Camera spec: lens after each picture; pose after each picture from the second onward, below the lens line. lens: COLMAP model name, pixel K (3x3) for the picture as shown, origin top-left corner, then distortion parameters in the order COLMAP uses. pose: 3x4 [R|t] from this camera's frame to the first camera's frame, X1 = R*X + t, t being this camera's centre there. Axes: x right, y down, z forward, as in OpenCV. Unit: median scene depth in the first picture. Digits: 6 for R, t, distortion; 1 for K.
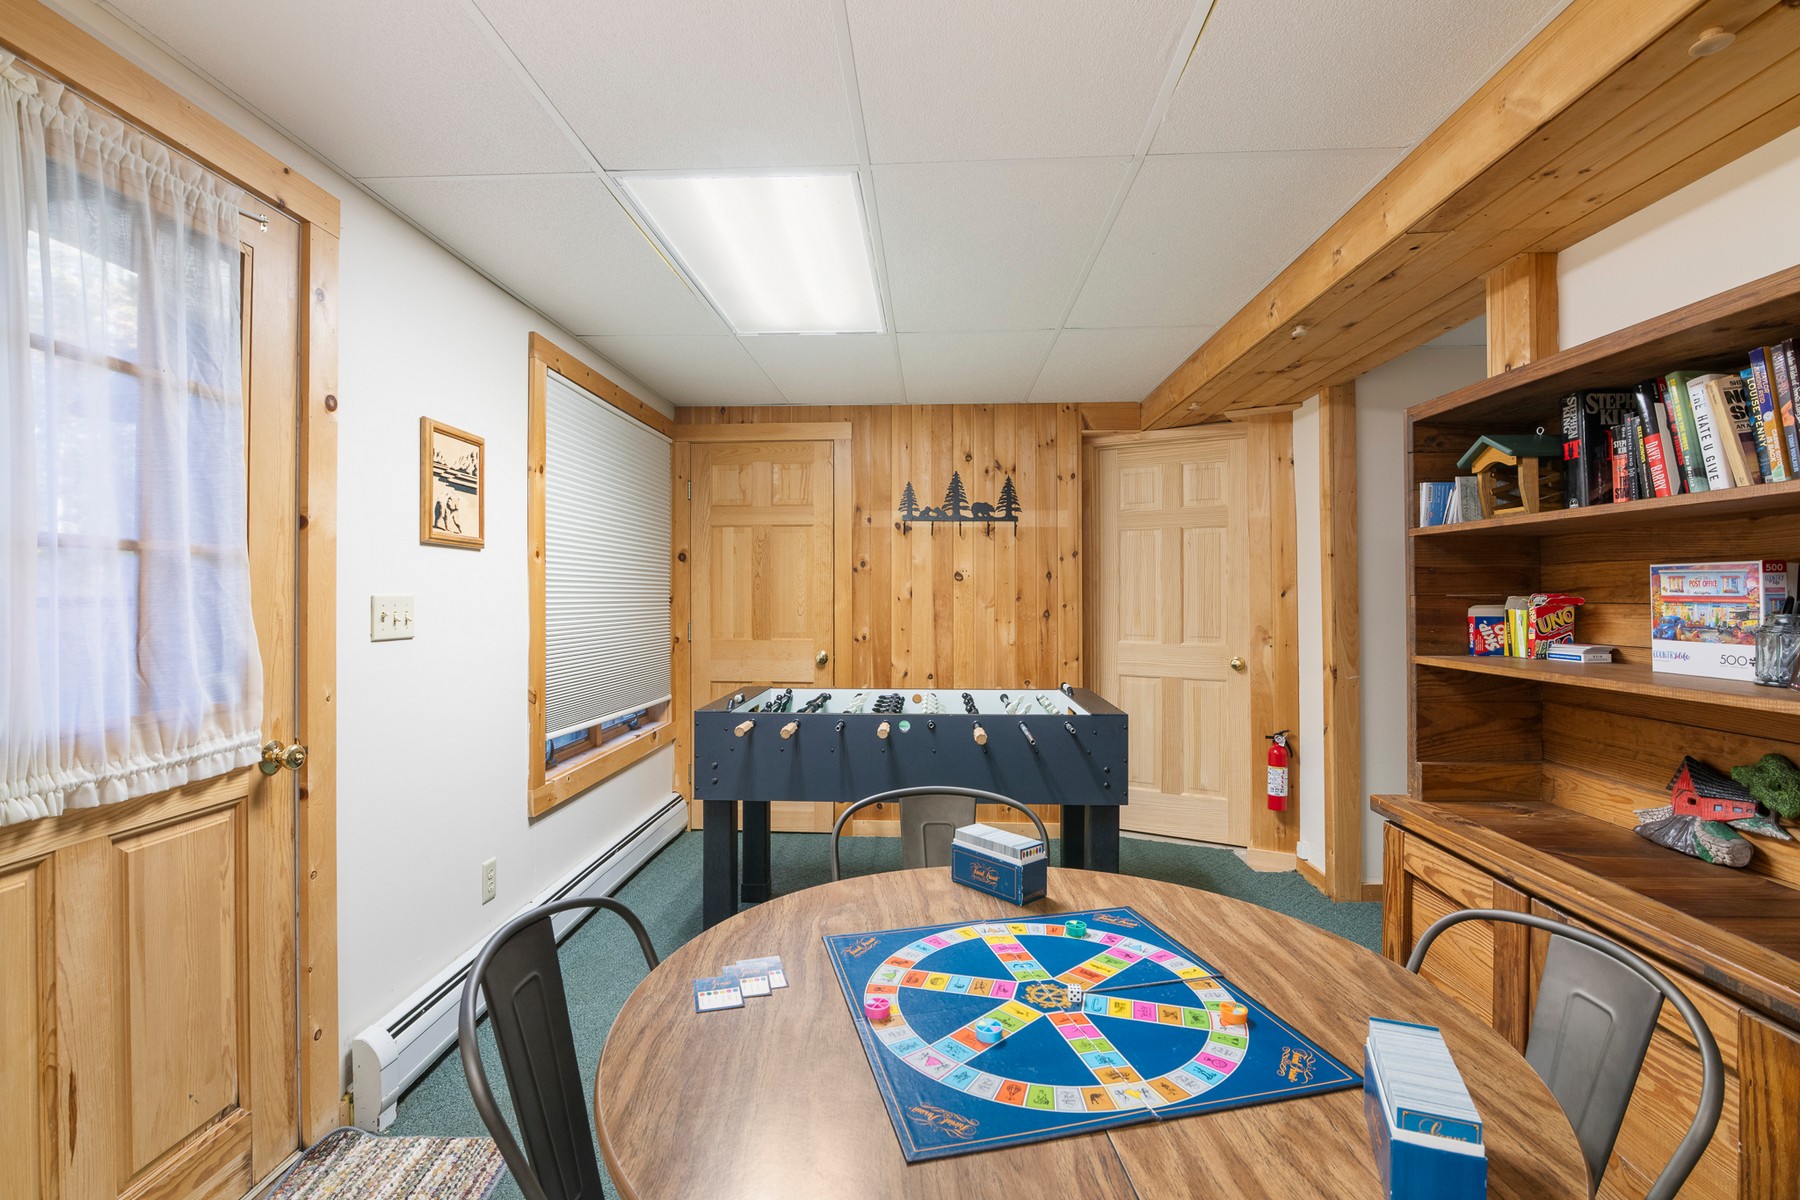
lens RADIAL K [[826.0, 0, 897.1], [0, 826.0, 586.9], [0, 0, 1]] dist [-0.022392, 0.002354]
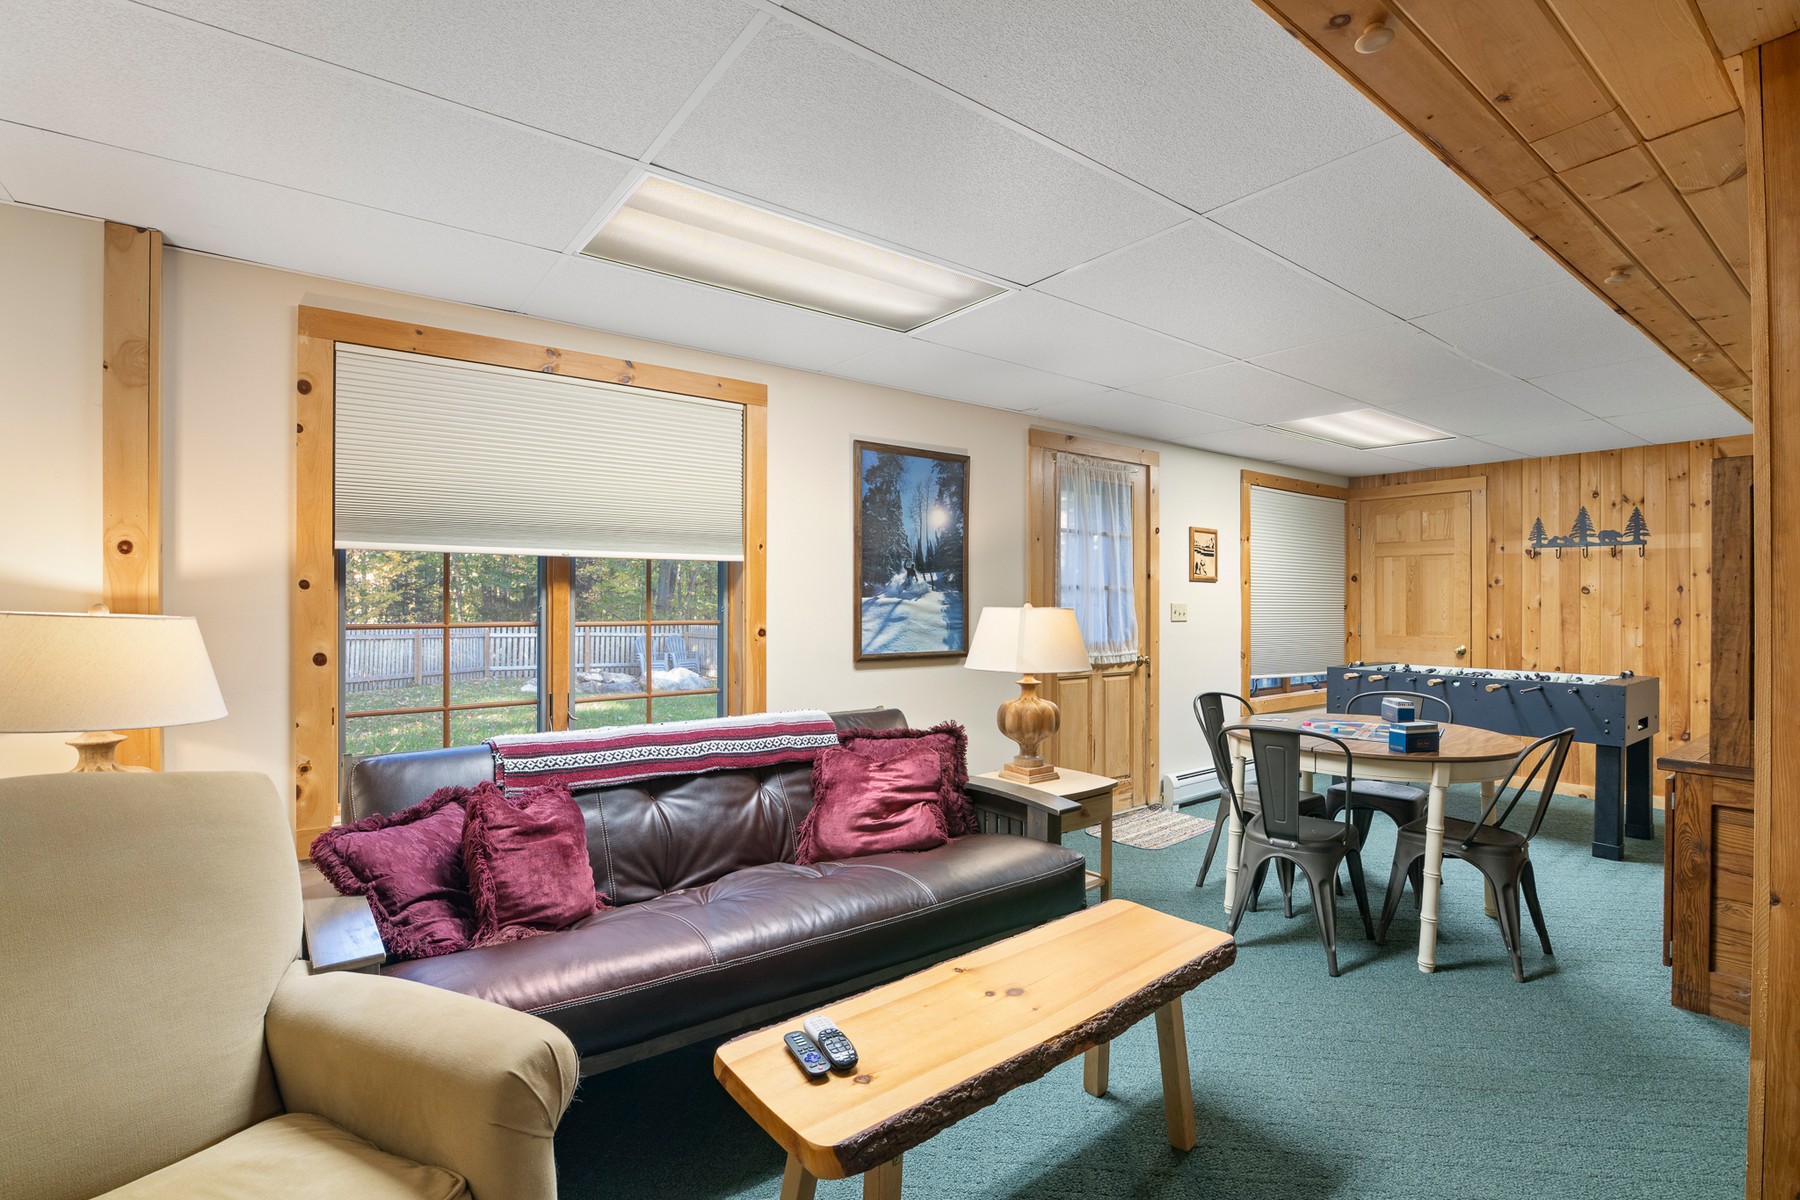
lens RADIAL K [[826.0, 0, 899.0], [0, 826.0, 599.3], [0, 0, 1]] dist [-0.022392, 0.002354]
pose [[0.637979, 0.000507, -0.770054, 0.361871], [0.002408, 0.999994, 0.002654, -0.005099], [0.770050, -0.003547, 0.637974, -0.588883]]
